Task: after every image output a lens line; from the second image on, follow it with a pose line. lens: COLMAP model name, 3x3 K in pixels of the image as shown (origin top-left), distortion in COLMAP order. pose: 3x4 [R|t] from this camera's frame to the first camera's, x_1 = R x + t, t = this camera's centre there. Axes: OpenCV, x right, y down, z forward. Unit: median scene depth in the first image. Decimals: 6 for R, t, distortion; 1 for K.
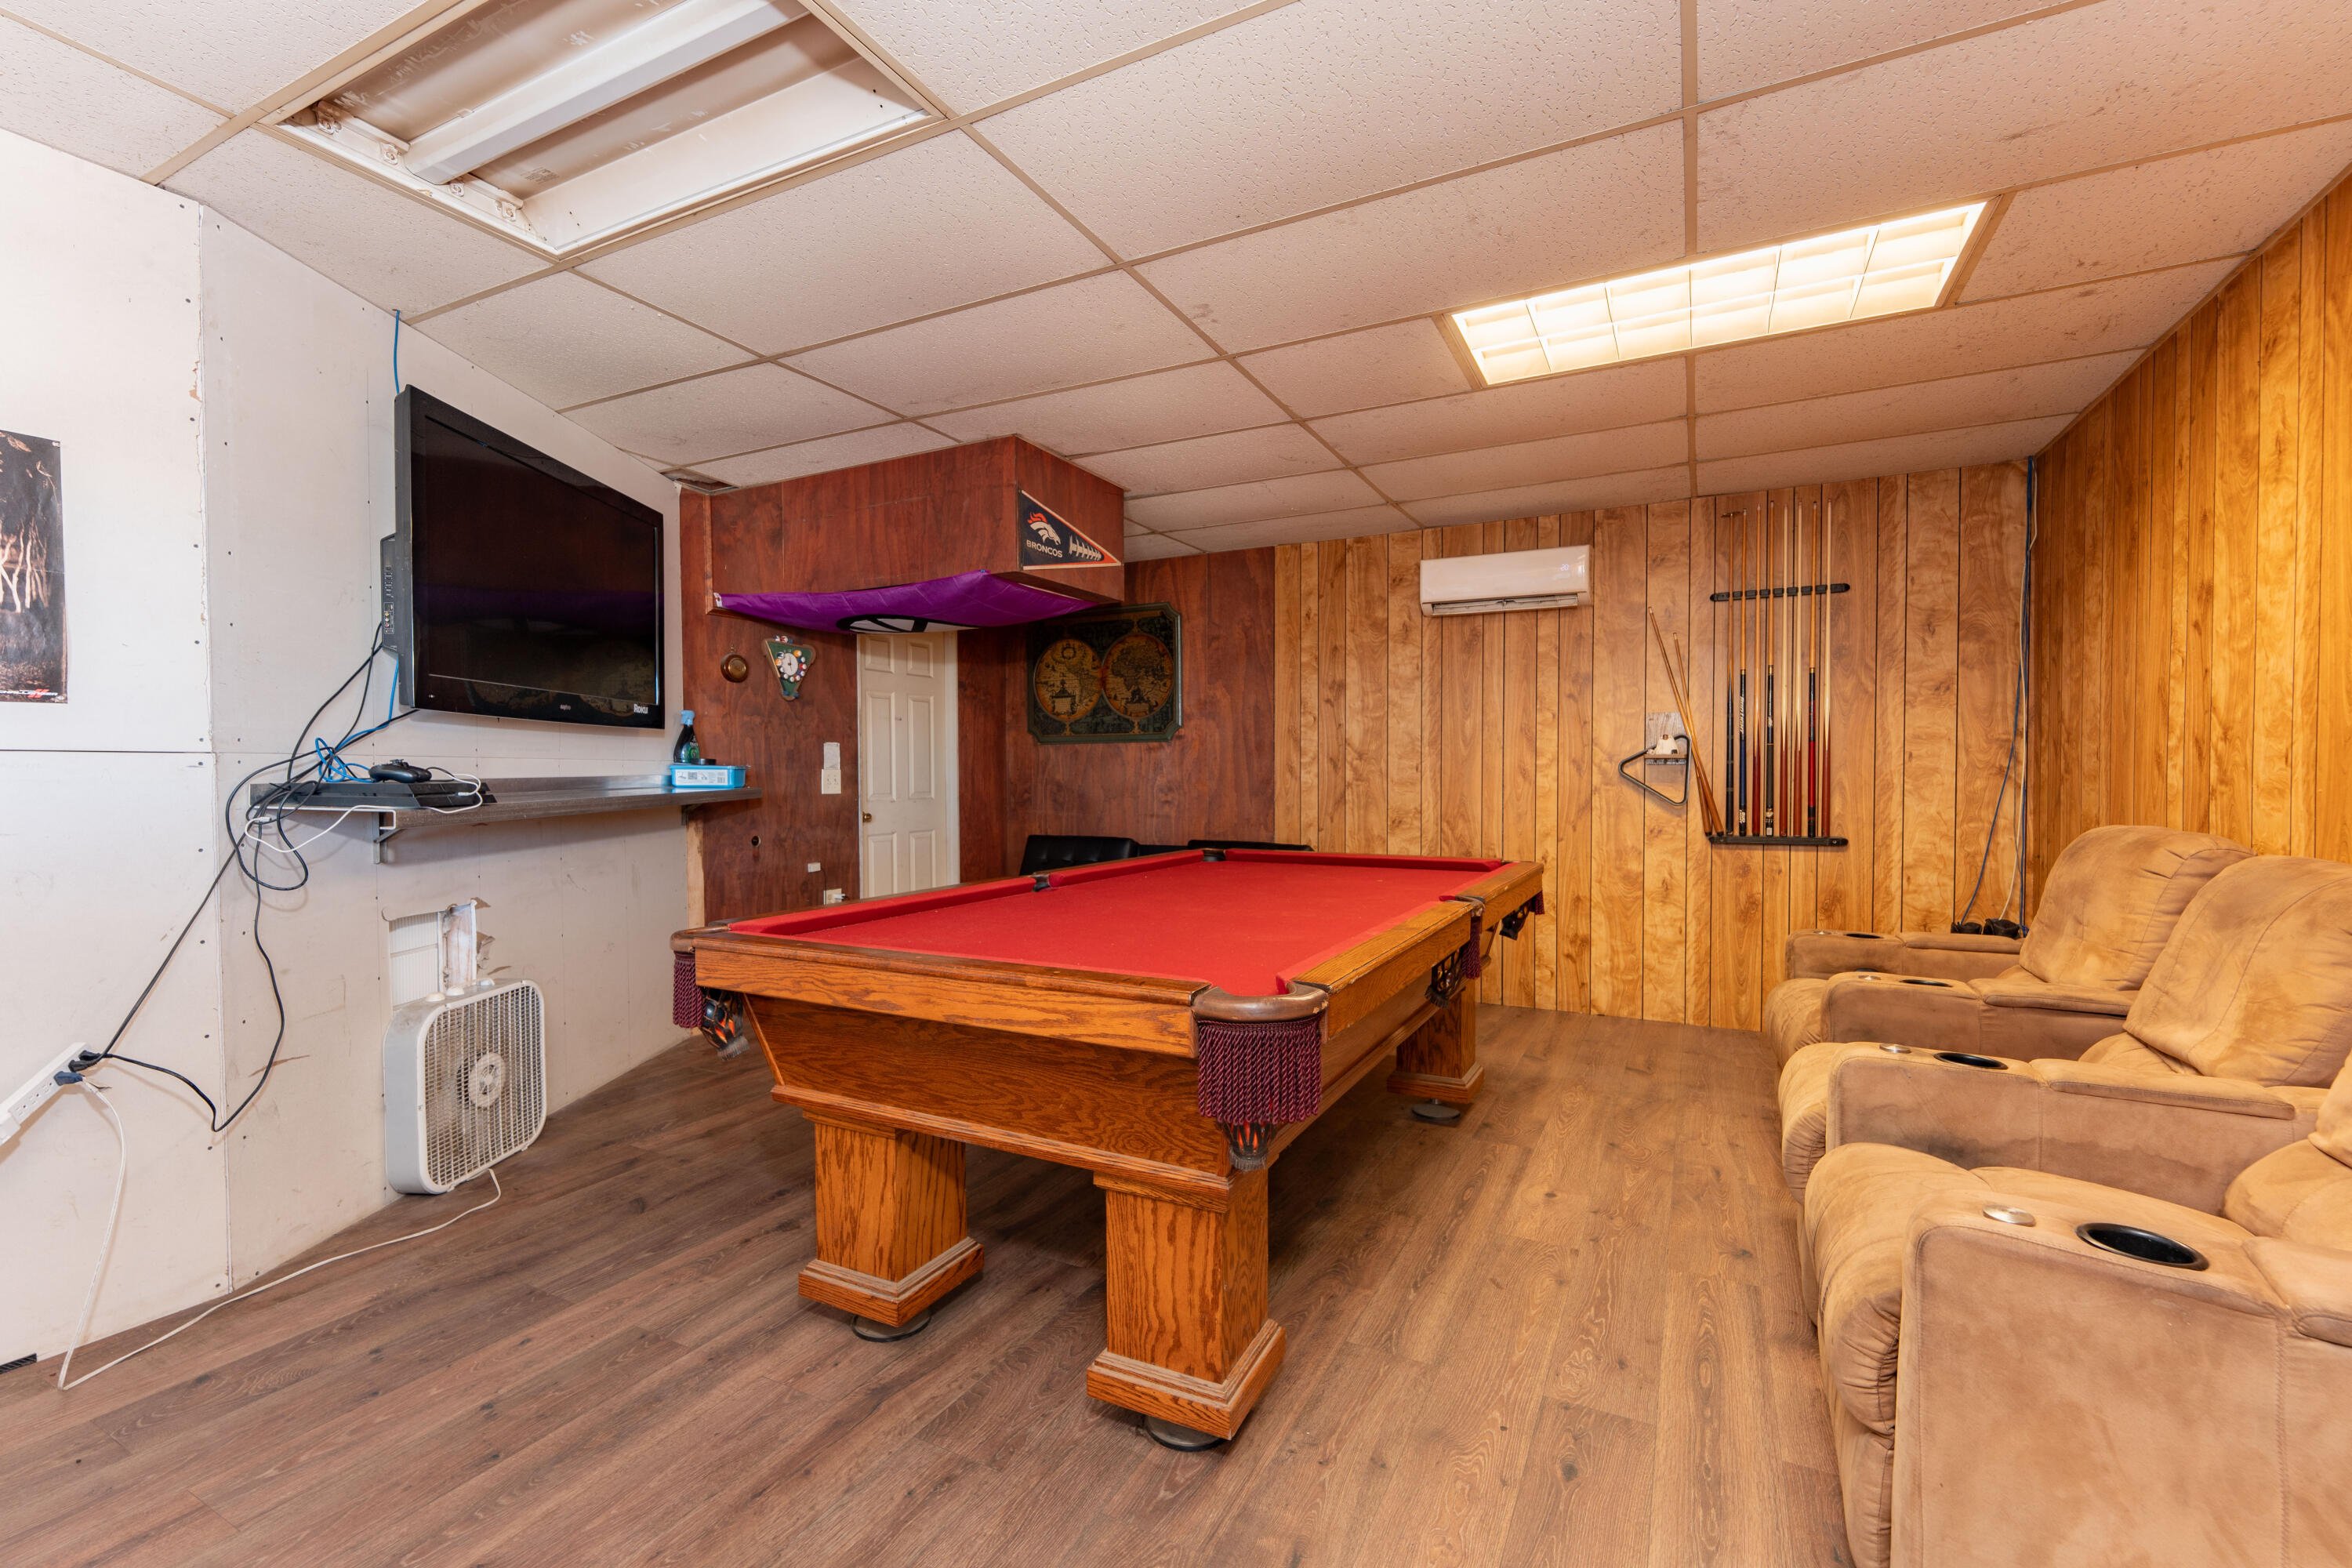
lens RADIAL K [[986.3, 0, 1180.3], [0, 986.3, 817.7], [0, 0, 1]] dist [-0.000957, 0.000047]
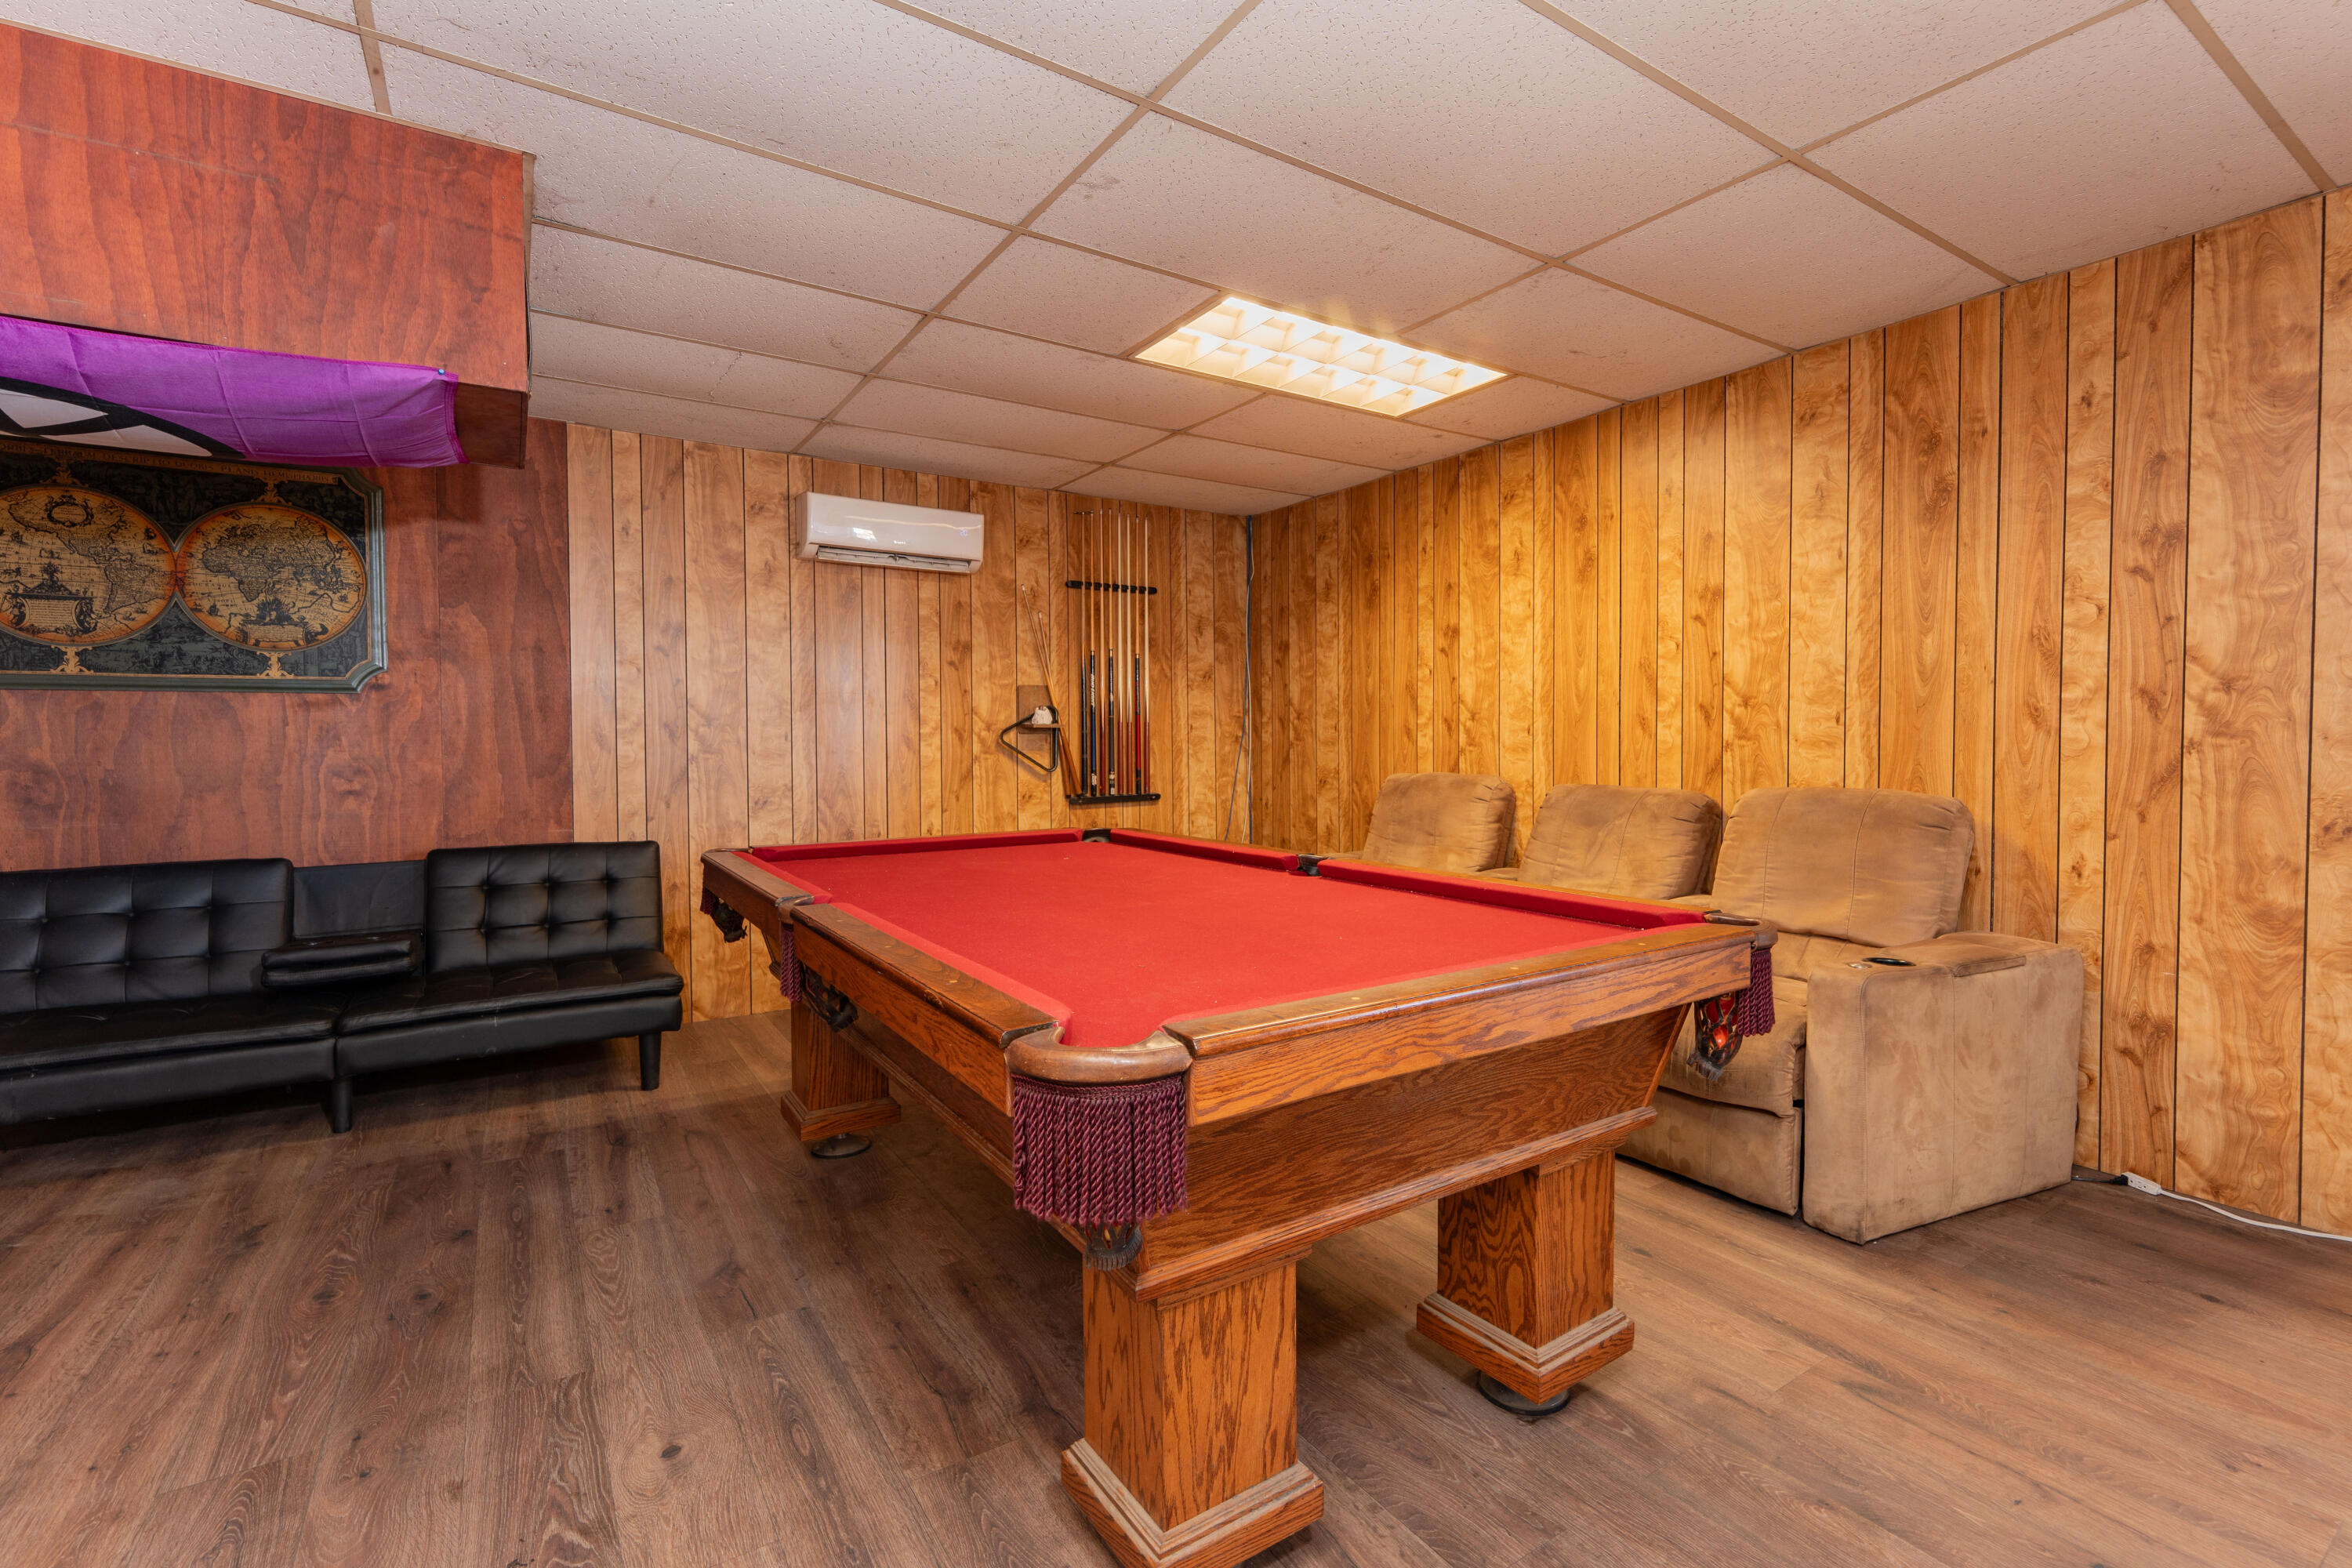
lens RADIAL K [[1049.7, 0, 1187.7], [0, 1049.7, 782.6], [0, 0, 1]] dist [-0.000945, -0.000061]
pose [[0.484183, -0.036896, 0.874189, -0.454133], [0.044710, 0.998849, 0.017394, -0.014306], [-0.873824, 0.030663, 0.485275, 0.325939]]
